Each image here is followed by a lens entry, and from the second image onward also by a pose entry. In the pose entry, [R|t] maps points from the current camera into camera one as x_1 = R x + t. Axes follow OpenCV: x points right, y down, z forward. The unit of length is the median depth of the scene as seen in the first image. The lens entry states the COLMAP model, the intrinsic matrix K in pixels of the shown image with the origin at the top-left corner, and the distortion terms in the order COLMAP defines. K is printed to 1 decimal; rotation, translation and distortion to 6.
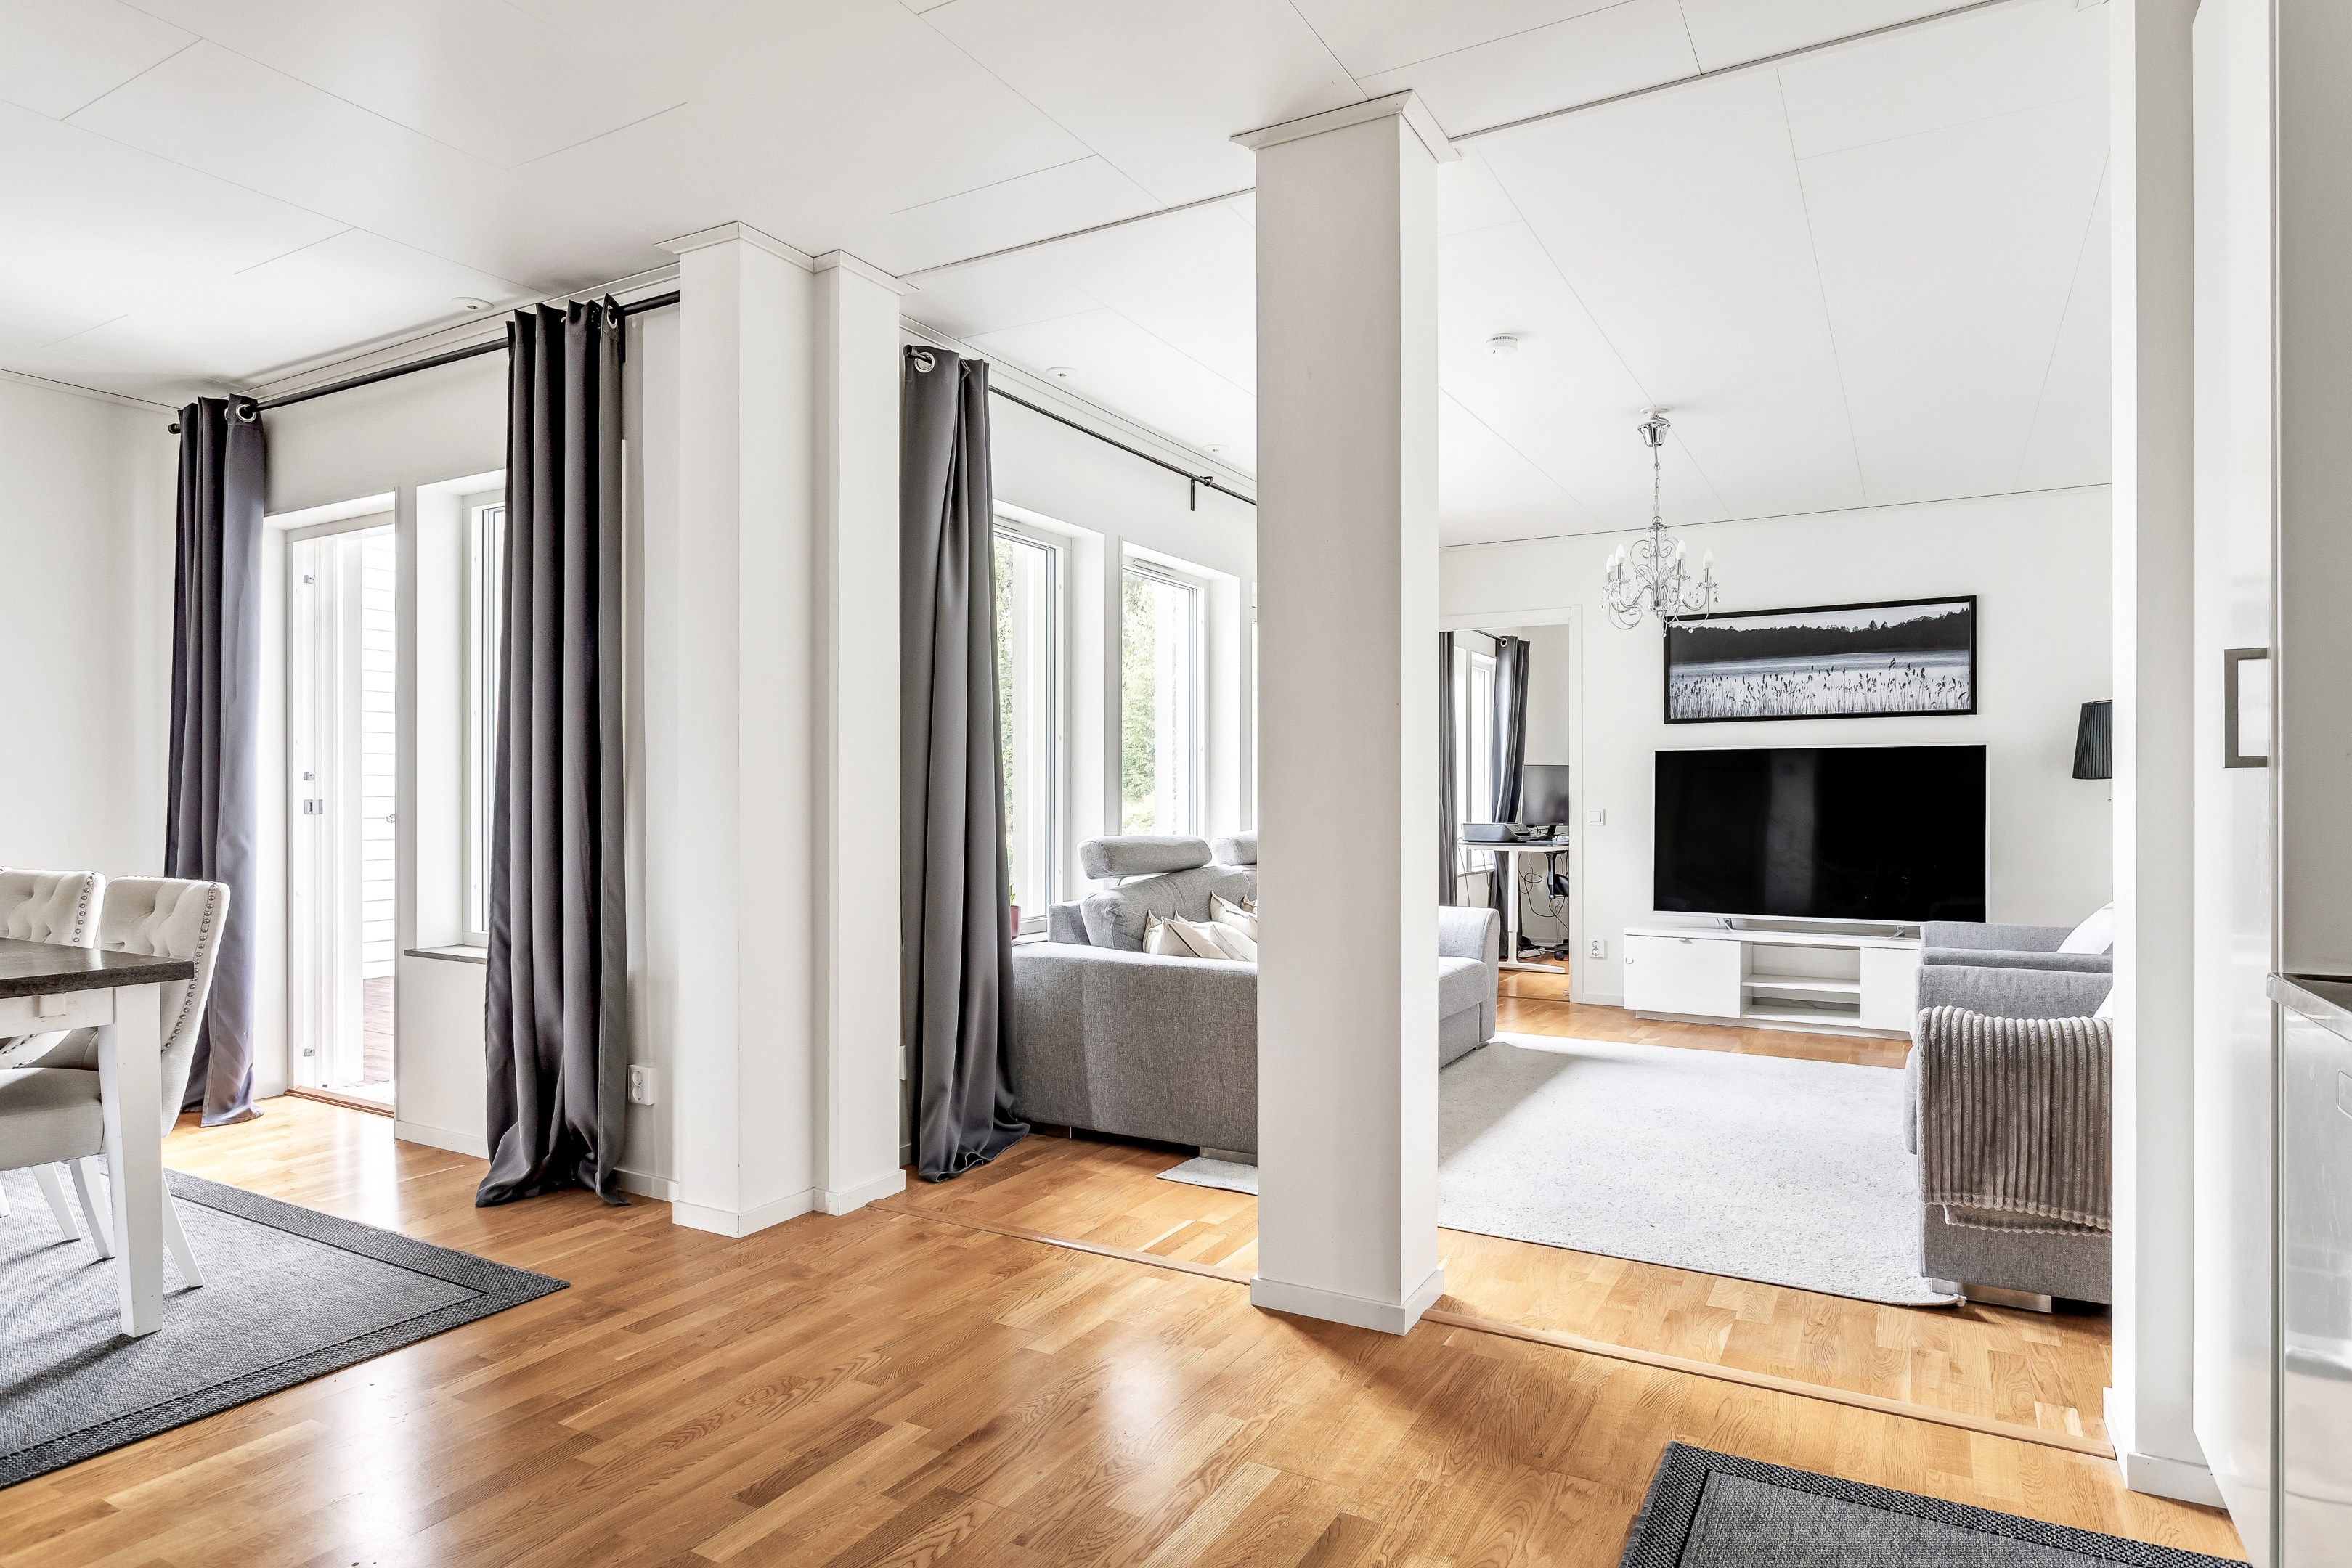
lens RADIAL K [[1308.6, 0, 1182.0], [0, 1308.6, 798.0], [0, 0, 1]] dist [0.001509, 0.000477]
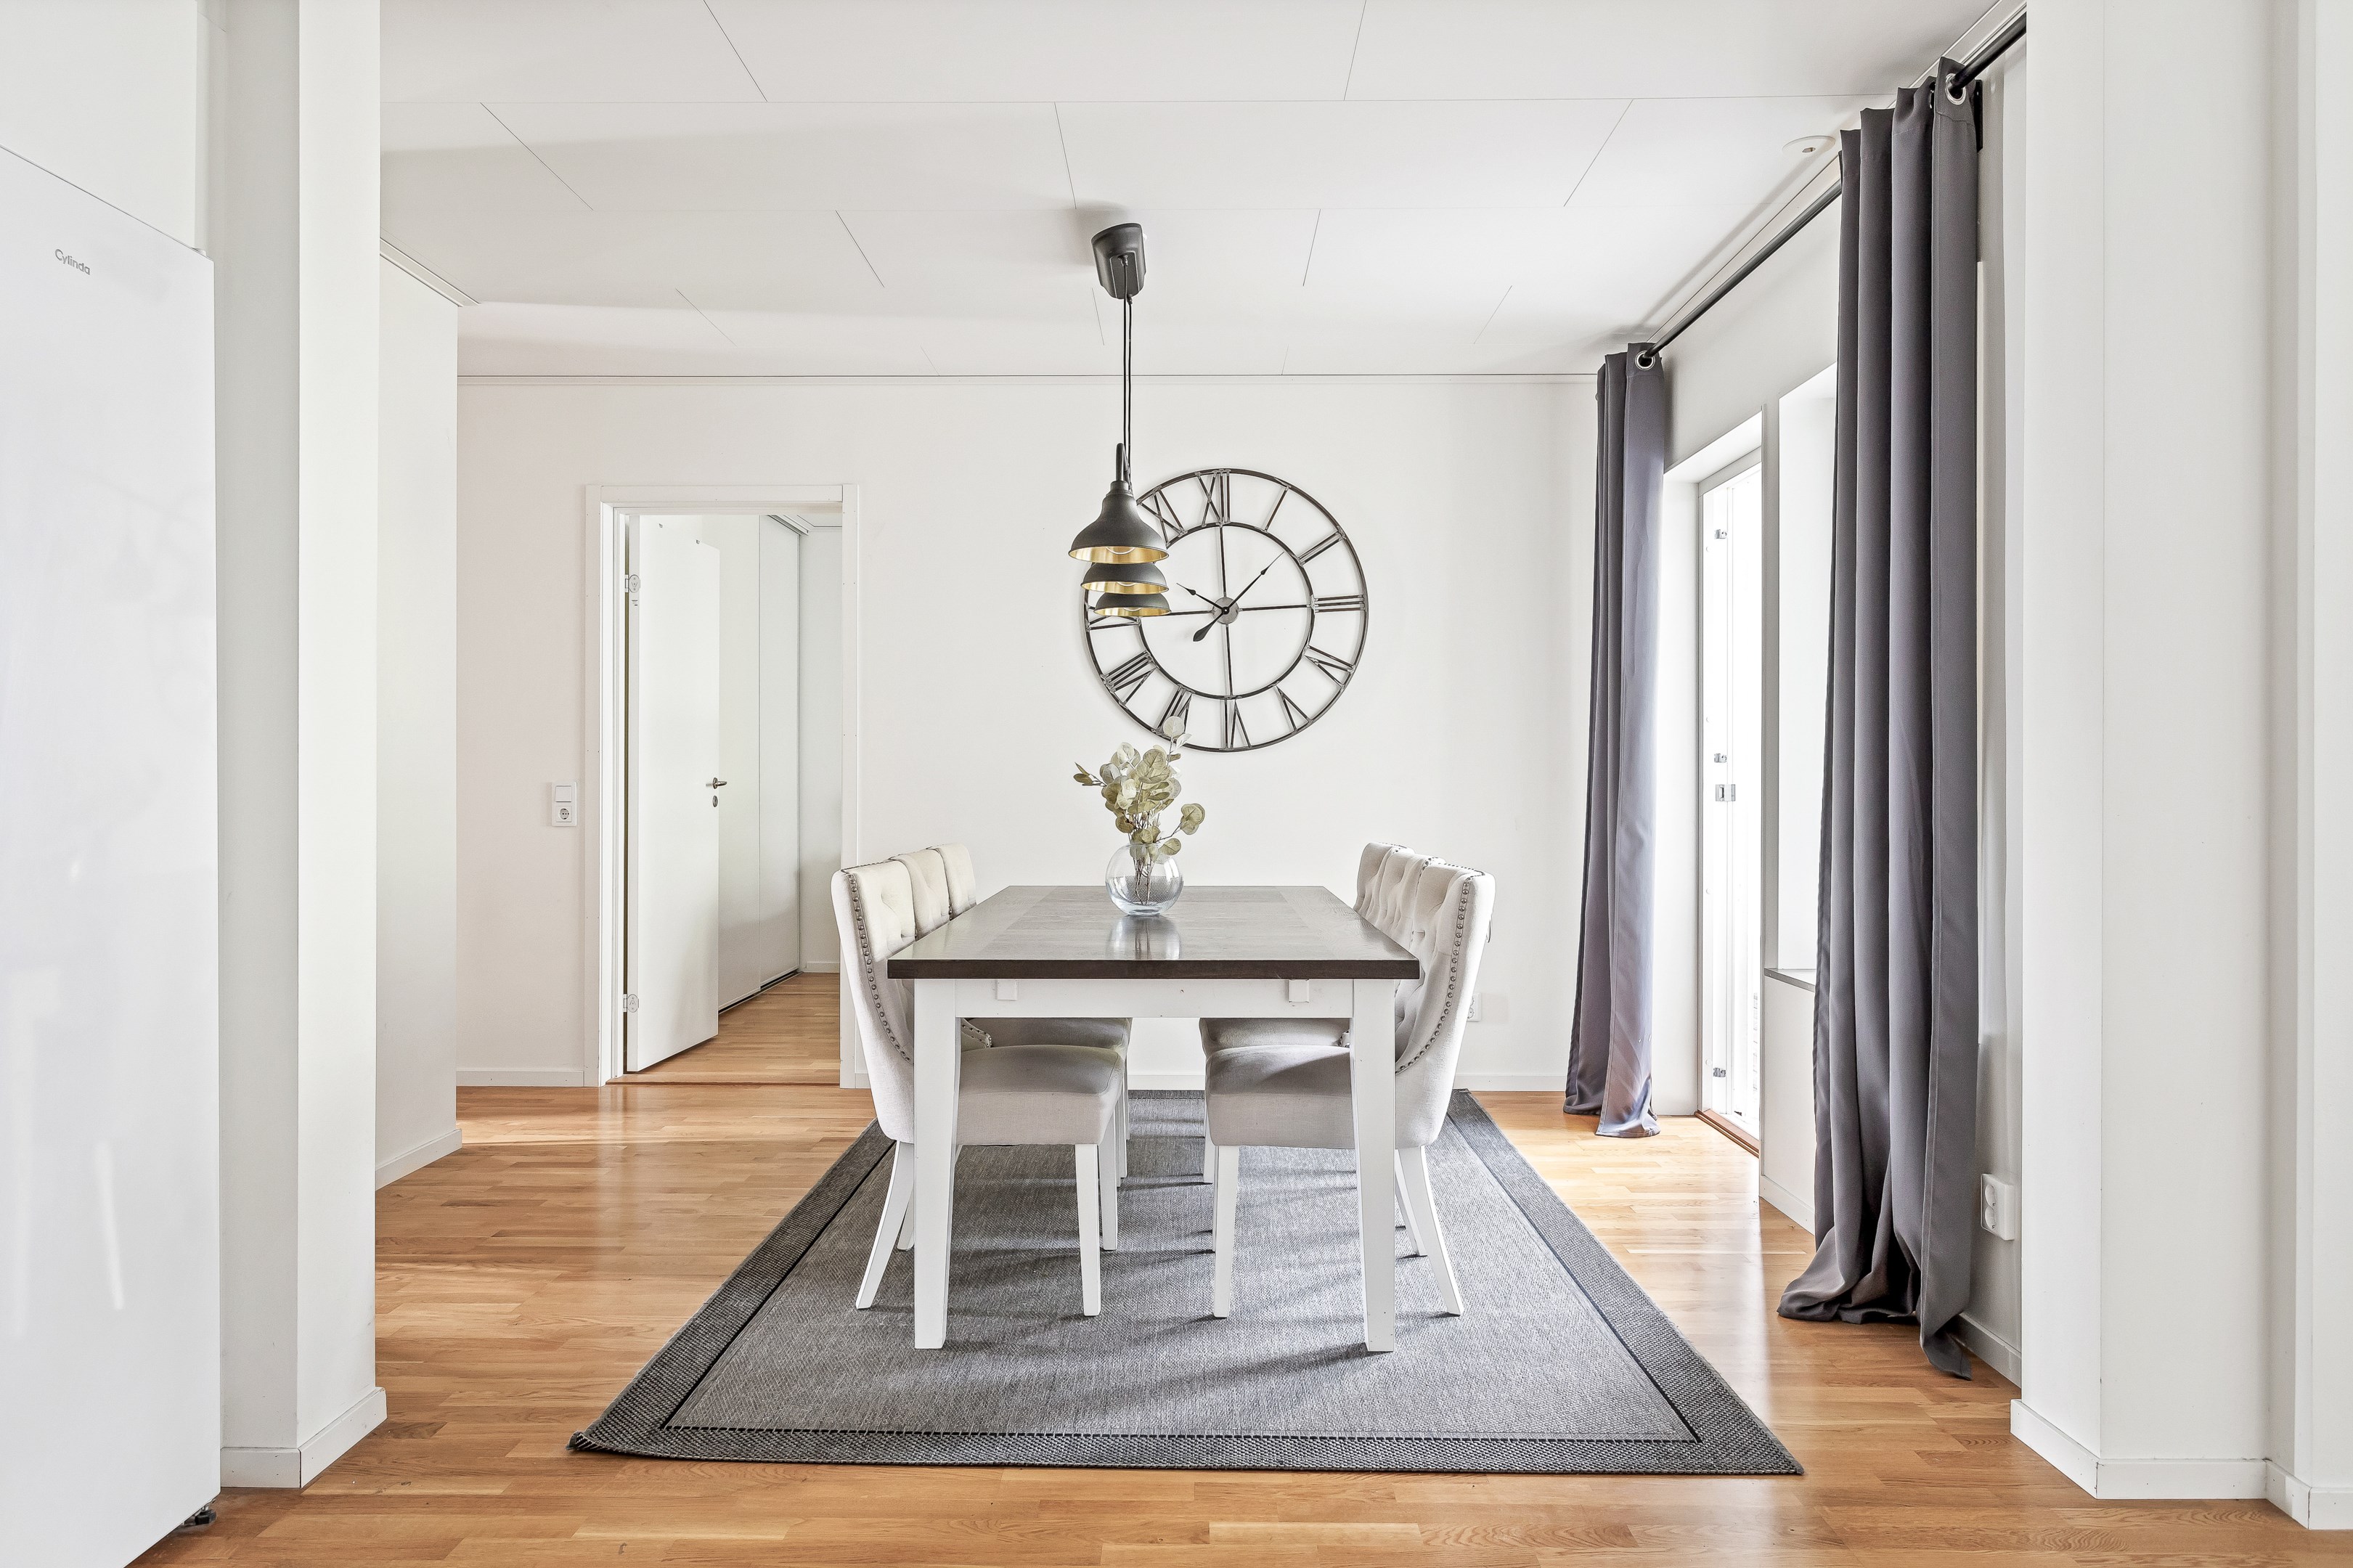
lens RADIAL K [[1532.4, 0, 1176.4], [0, 1532.4, 777.1], [0, 0, 1]] dist [0.001420, 0.000207]
pose [[0.486400, -0.001920, -0.873734, 0.110300], [-0.001908, 0.999993, -0.003260, 0.000602], [0.873734, 0.003252, 0.486393, 0.365748]]
